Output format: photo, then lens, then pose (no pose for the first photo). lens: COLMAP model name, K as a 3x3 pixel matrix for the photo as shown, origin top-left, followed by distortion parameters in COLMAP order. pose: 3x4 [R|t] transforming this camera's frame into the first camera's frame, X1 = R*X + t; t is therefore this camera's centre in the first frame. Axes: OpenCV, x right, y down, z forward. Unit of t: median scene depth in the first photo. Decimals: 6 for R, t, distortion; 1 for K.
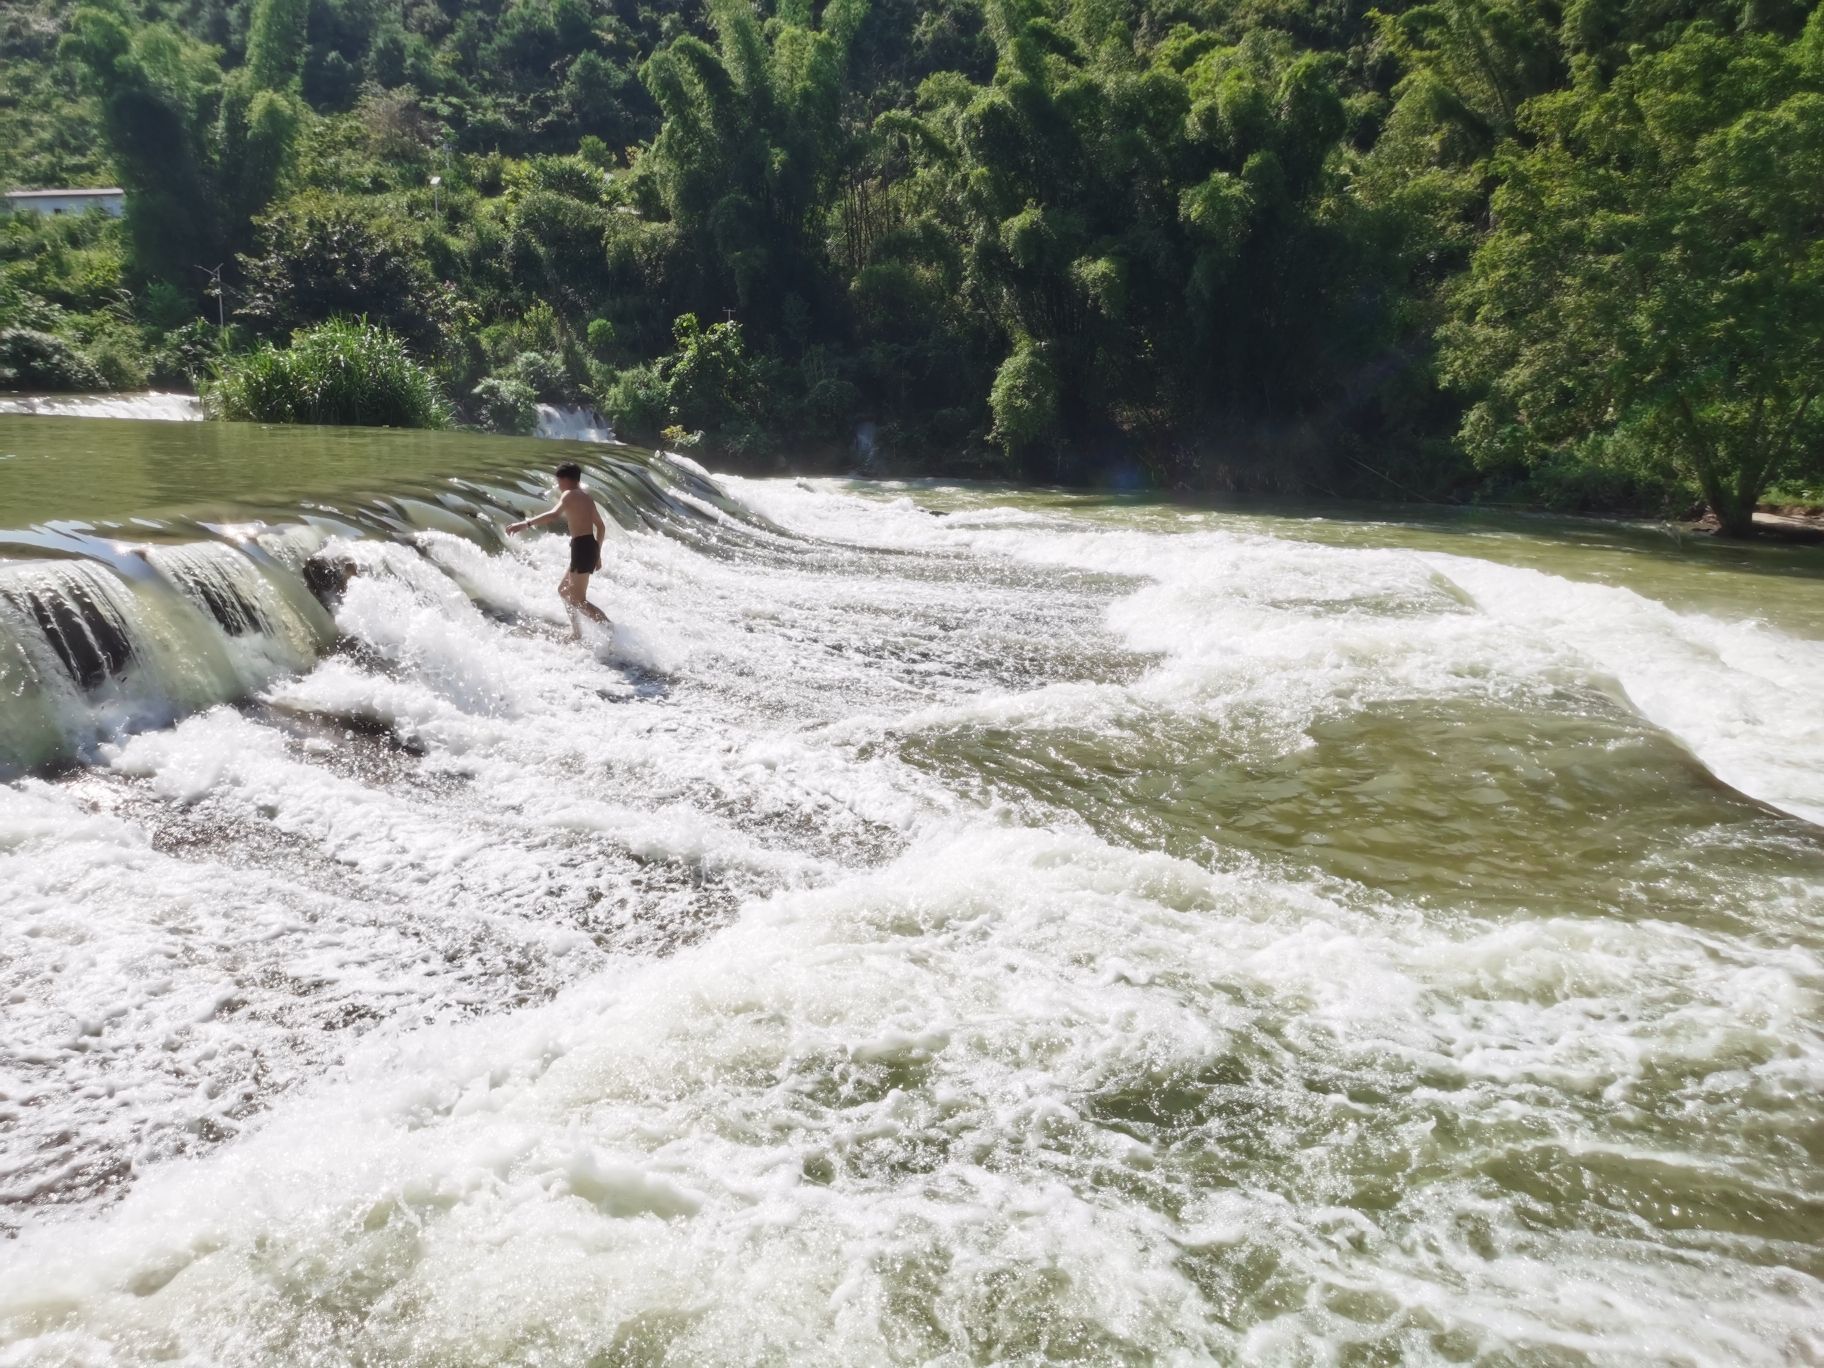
lens RADIAL K [[1415.7, 0, 901.0], [0, 1415.7, 672.9], [0, 0, 1]] dist [0.001751, -0.011445]
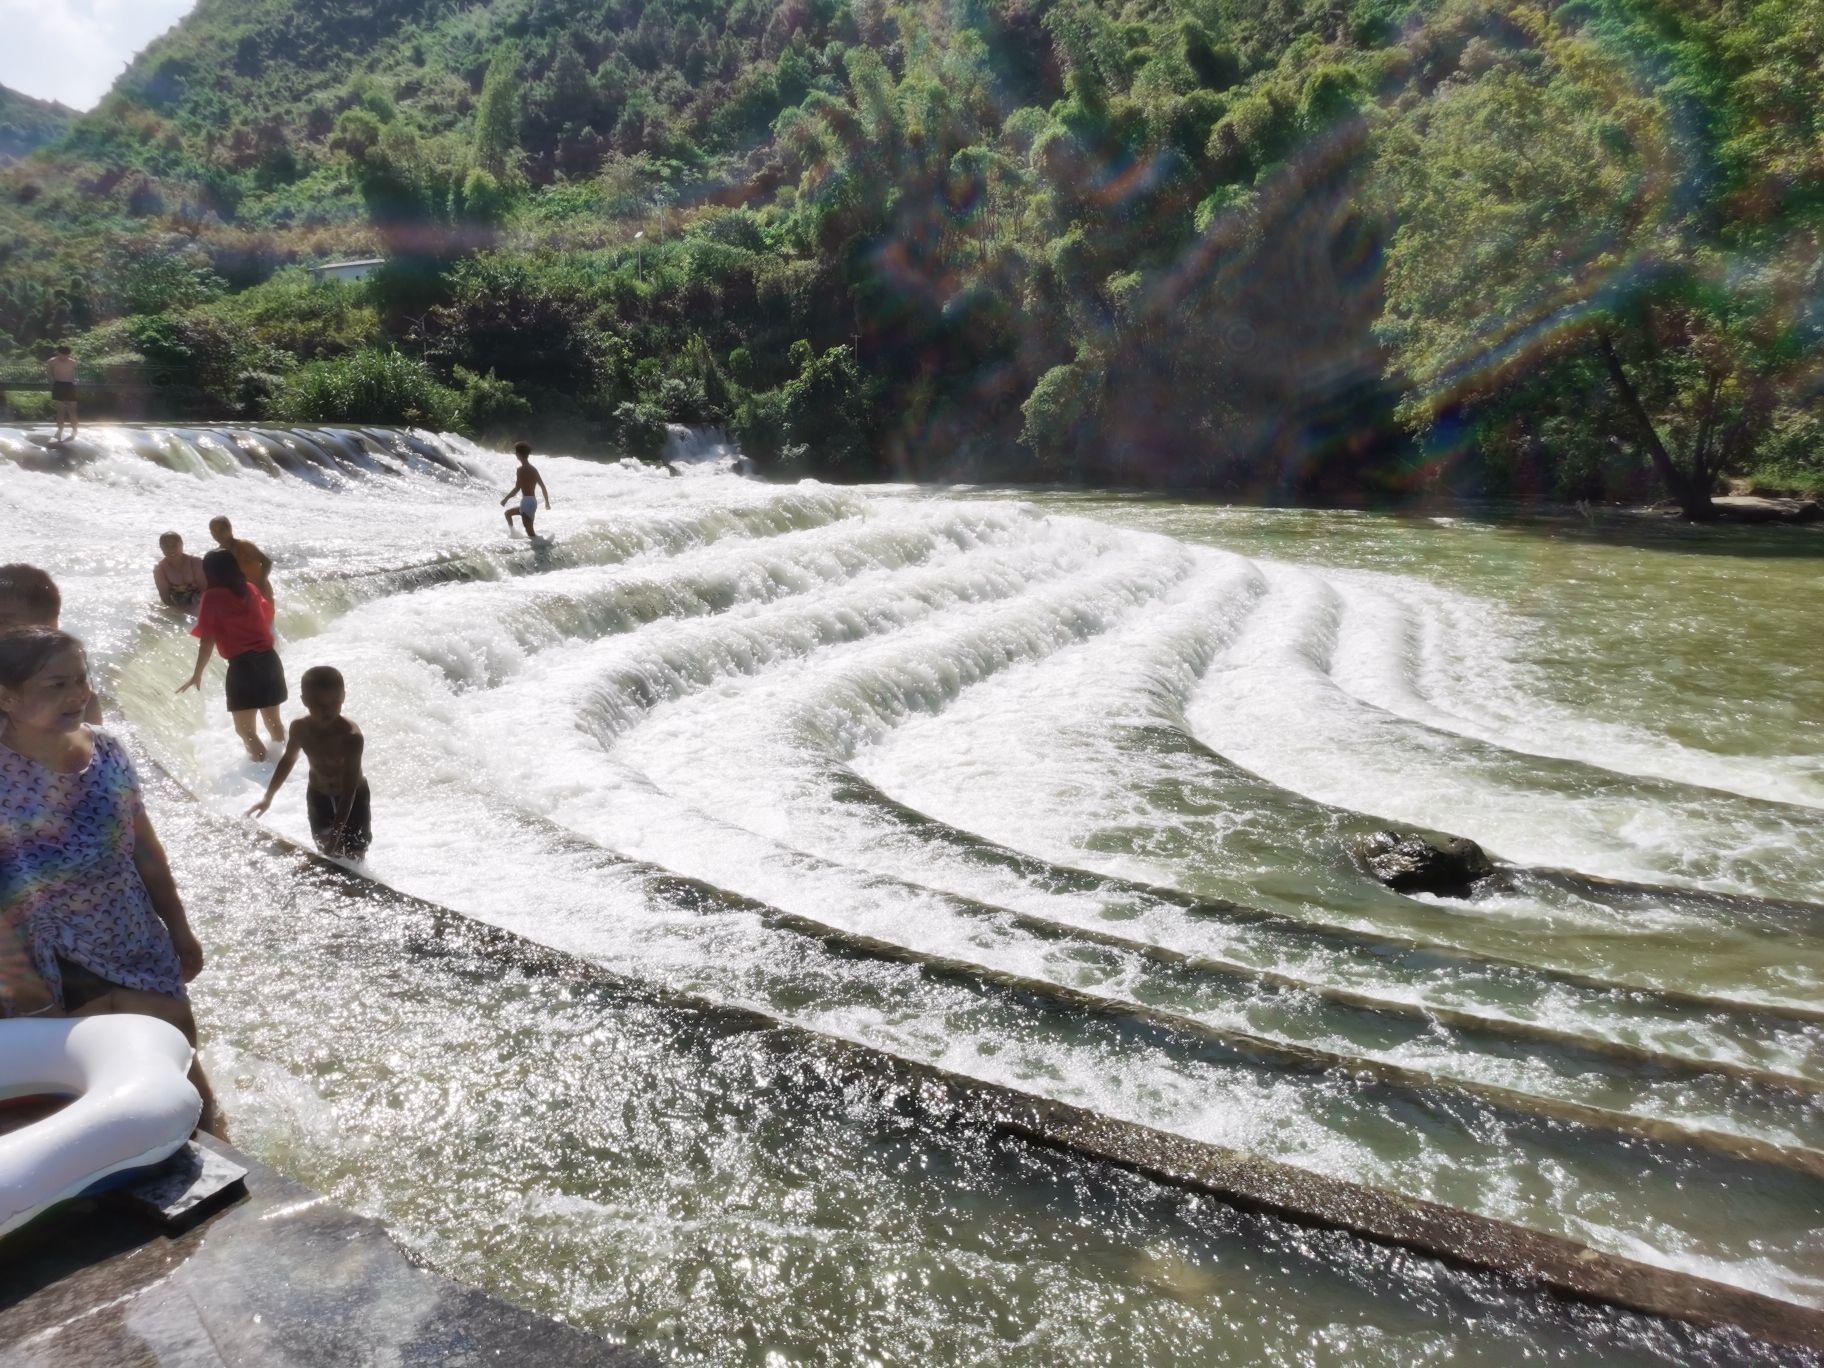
lens RADIAL K [[1415.7, 0, 913.0], [0, 1415.7, 690.7], [0, 0, 1]] dist [0.001751, -0.011445]
pose [[0.971214, 0.018002, -0.237529, 0.194249], [-0.020651, 0.999749, -0.008668, 0.030173], [0.237314, 0.013324, 0.971342, -0.062018]]
